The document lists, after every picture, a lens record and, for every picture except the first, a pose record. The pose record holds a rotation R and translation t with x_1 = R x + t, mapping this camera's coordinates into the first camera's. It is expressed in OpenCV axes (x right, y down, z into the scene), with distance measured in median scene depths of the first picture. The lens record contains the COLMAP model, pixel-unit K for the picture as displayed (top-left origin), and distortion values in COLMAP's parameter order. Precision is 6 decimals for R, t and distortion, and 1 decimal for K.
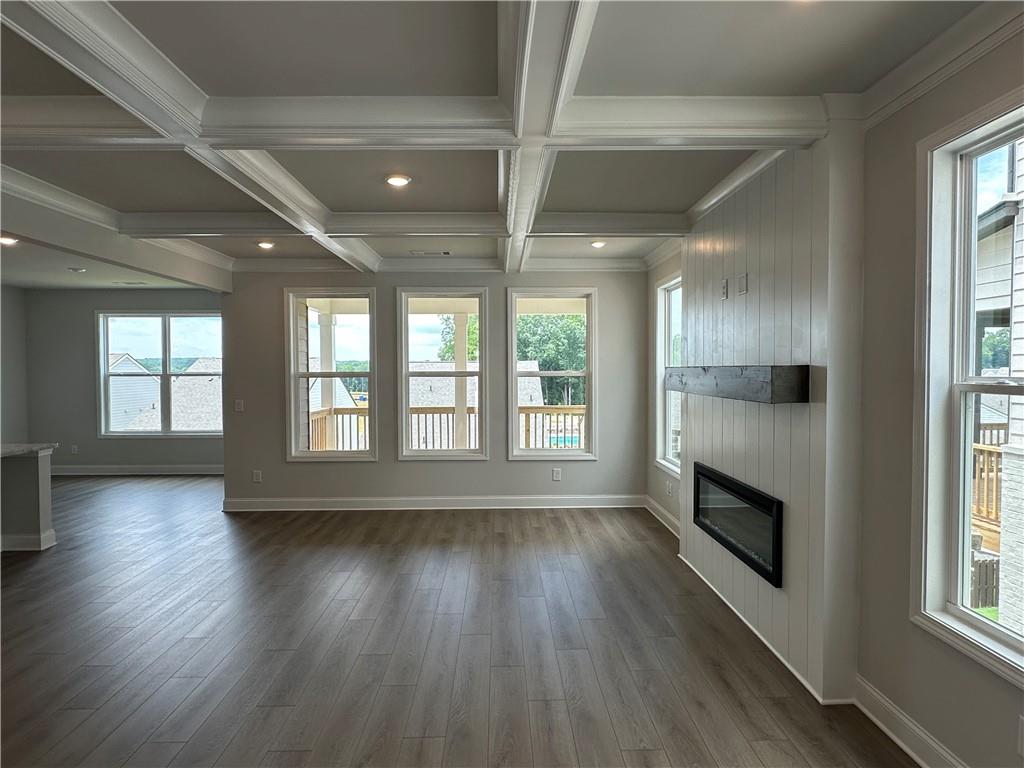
lens RADIAL K [[569.2, 0, 511.6], [0, 569.2, 385.8], [0, 0, 1]] dist [-0.007217, 0.001018]
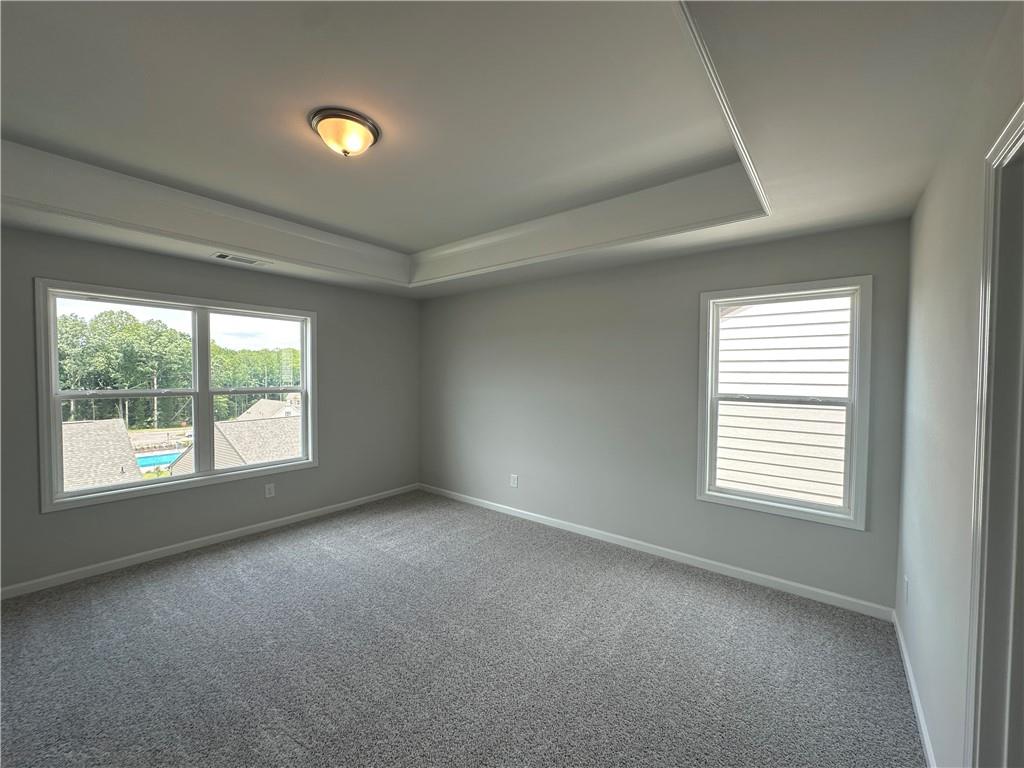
lens RADIAL K [[400.6, 0, 504.6], [0, 400.6, 386.9], [0, 0, 1]] dist [-0.002640, 0.000596]
pose [[0.627951, -0.017187, 0.778063, -1.024758], [0.028413, 0.999596, -0.000851, -0.020514], [-0.777734, 0.022642, 0.628186, 0.530293]]
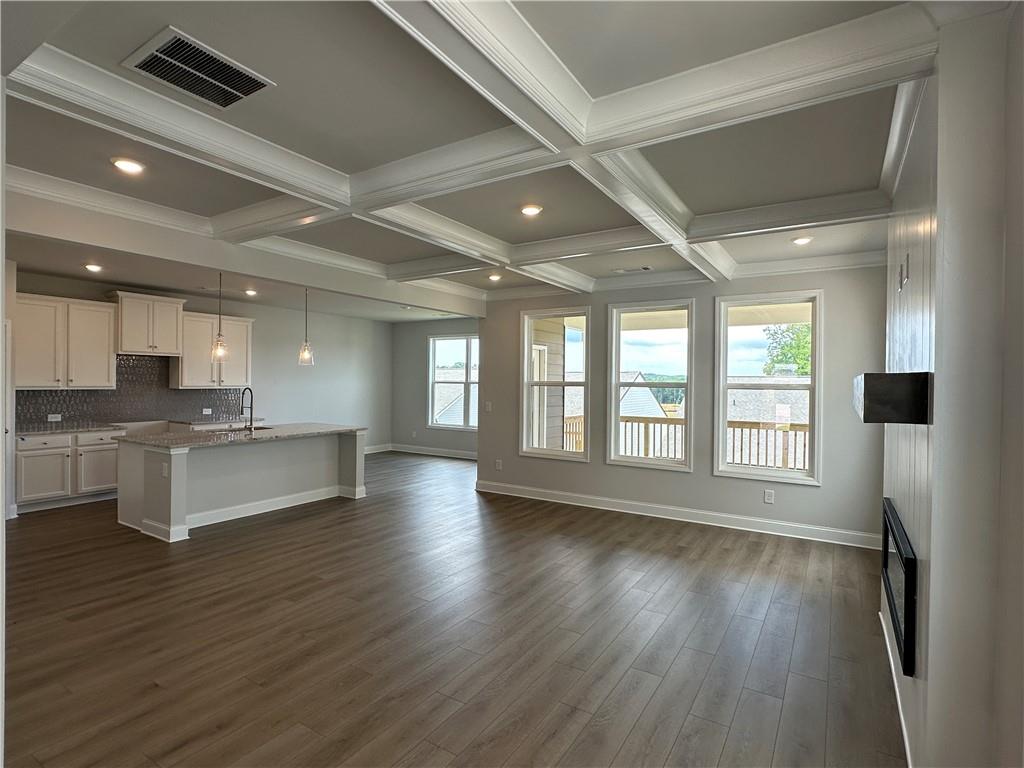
lens RADIAL K [[521.2, 0, 511.4], [0, 521.2, 386.3], [0, 0, 1]] dist [-0.001587, -0.000296]
pose [[0.832935, 0.018112, -0.553074, 0.189763], [-0.030833, 0.999431, -0.013705, 0.002877], [0.552511, 0.028469, 0.833019, 0.067079]]
